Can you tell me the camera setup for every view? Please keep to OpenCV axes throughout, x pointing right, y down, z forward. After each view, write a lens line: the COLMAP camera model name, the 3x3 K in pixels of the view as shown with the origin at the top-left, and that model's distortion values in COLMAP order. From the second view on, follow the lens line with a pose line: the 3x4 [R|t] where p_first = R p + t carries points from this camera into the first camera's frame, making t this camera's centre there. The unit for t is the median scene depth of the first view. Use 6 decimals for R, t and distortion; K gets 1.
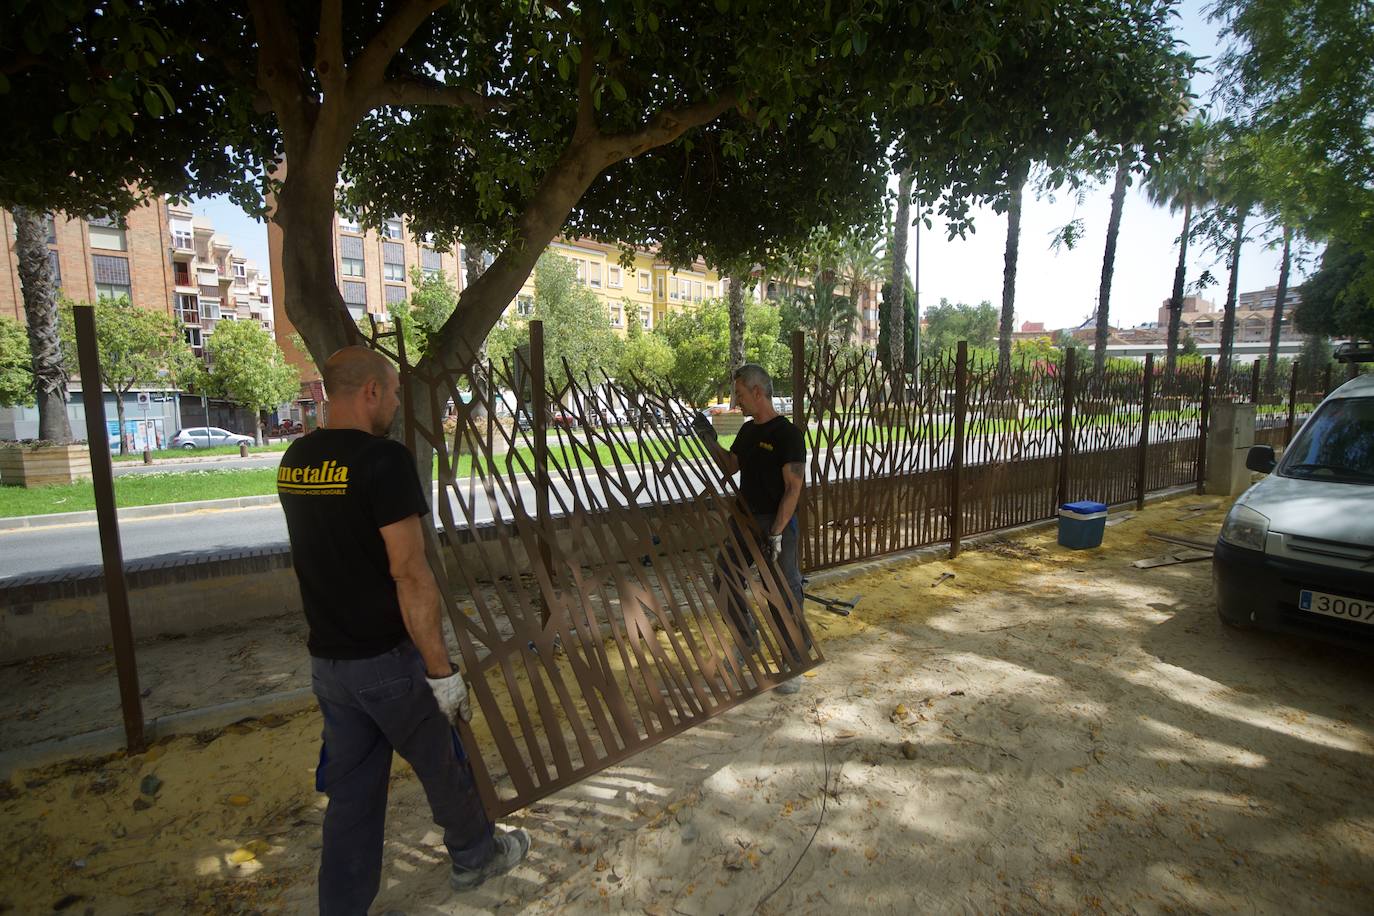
lens RADIAL K [[643.8, 0, 640.2], [0, 643.8, 493.9], [0, 0, 1]] dist [-0.049711, 0.008896]
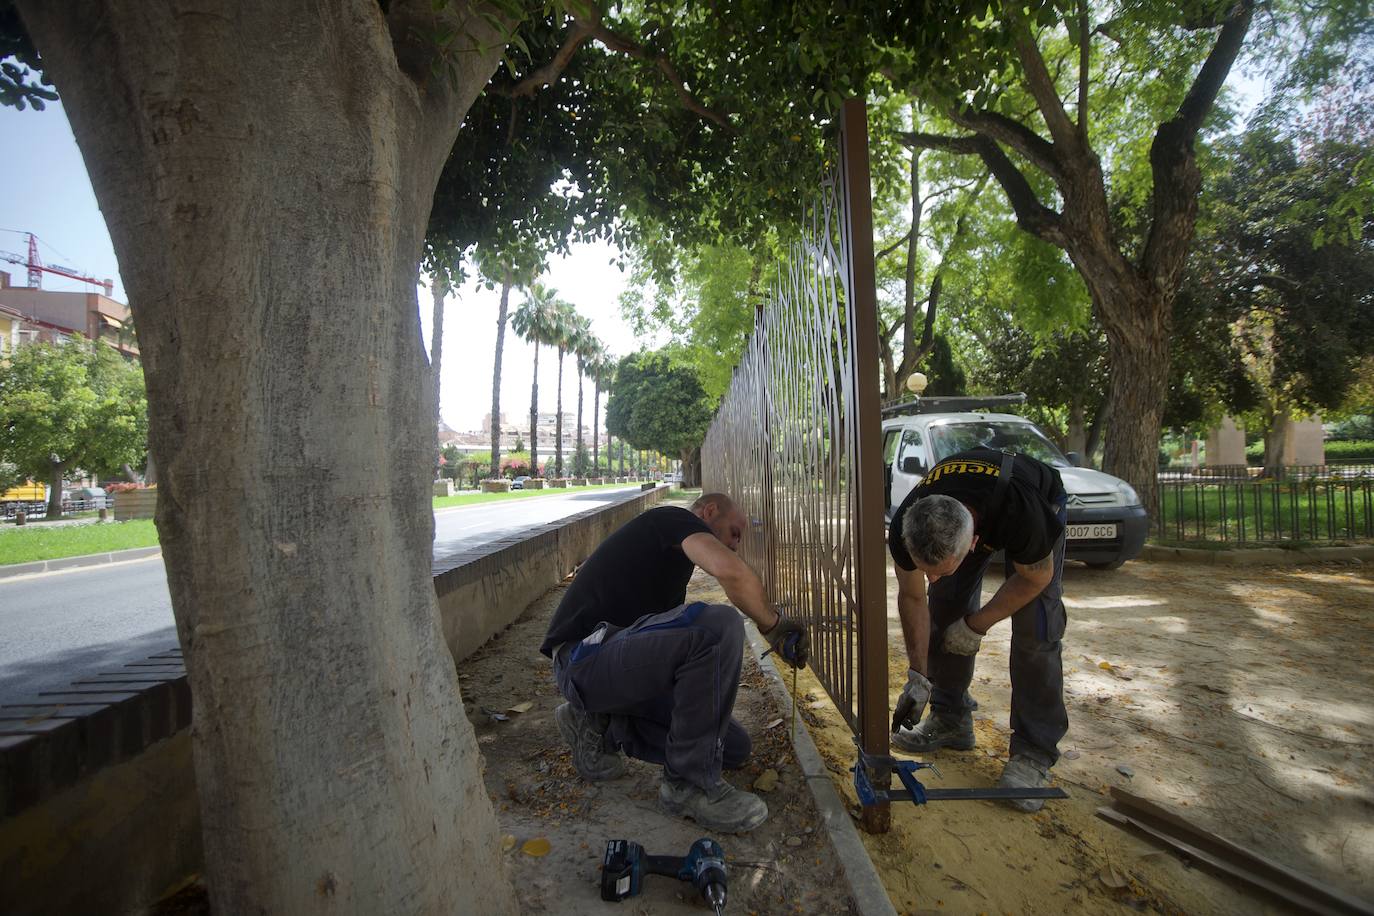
lens RADIAL K [[601.3, 0, 688.4], [0, 601.3, 457.5], [0, 0, 1]] dist [-0.043473, 0.008875]
pose [[0.514495, 0.037594, 0.856669, -0.320651], [0.140518, 0.981837, -0.127479, 0.022837], [-0.845902, 0.185965, 0.499868, 0.479353]]
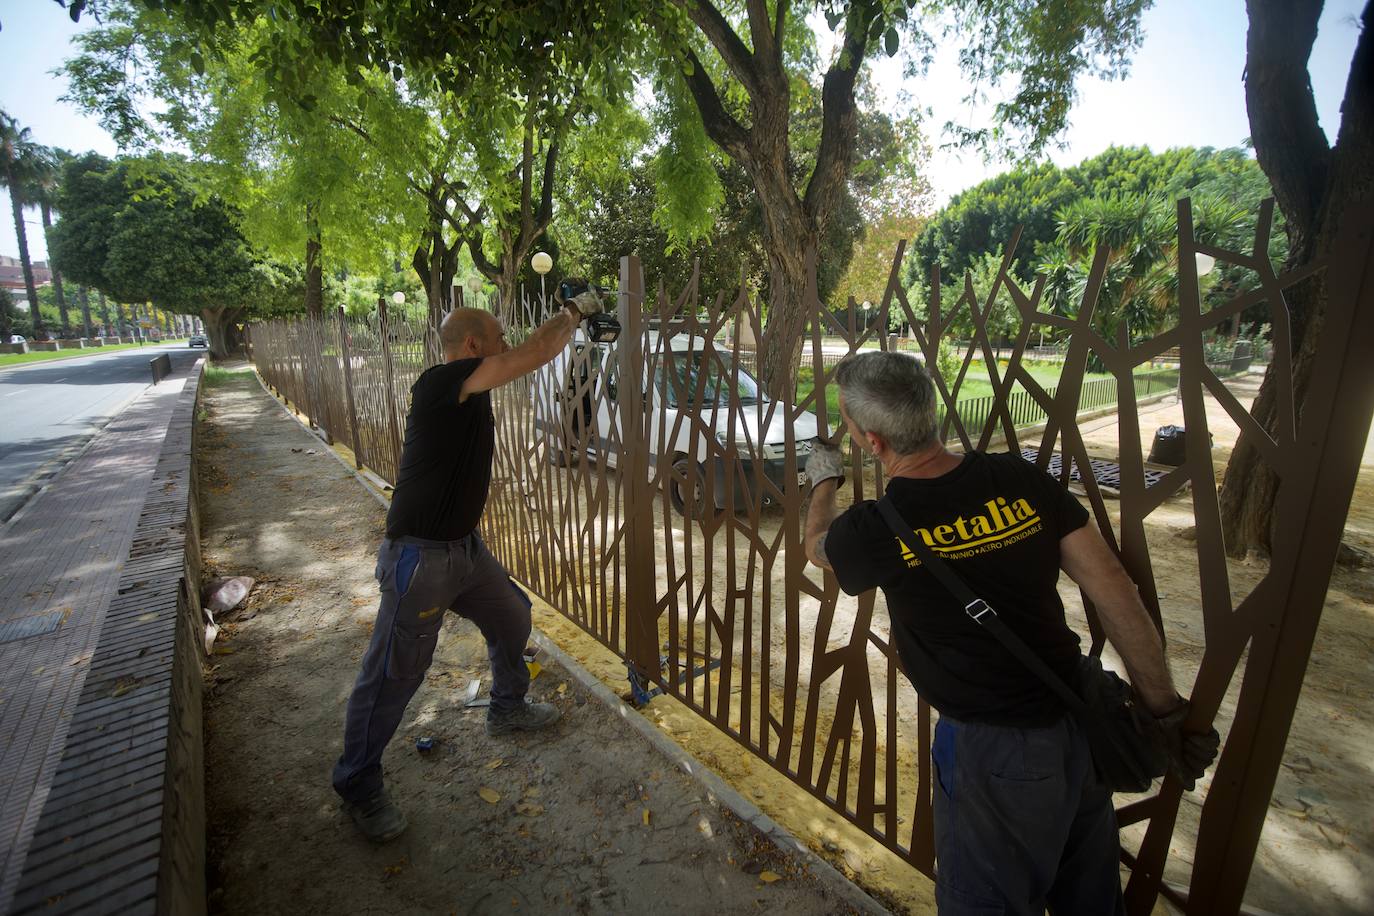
lens RADIAL K [[593.6, 0, 685.4], [0, 593.6, 455.2], [0, 0, 1]] dist [-0.035359, 0.010649]
pose [[-0.147571, -0.185843, 0.971435, -0.193849], [0.151735, 0.966307, 0.207912, -0.127089], [-0.977343, 0.178083, -0.114400, 0.697184]]
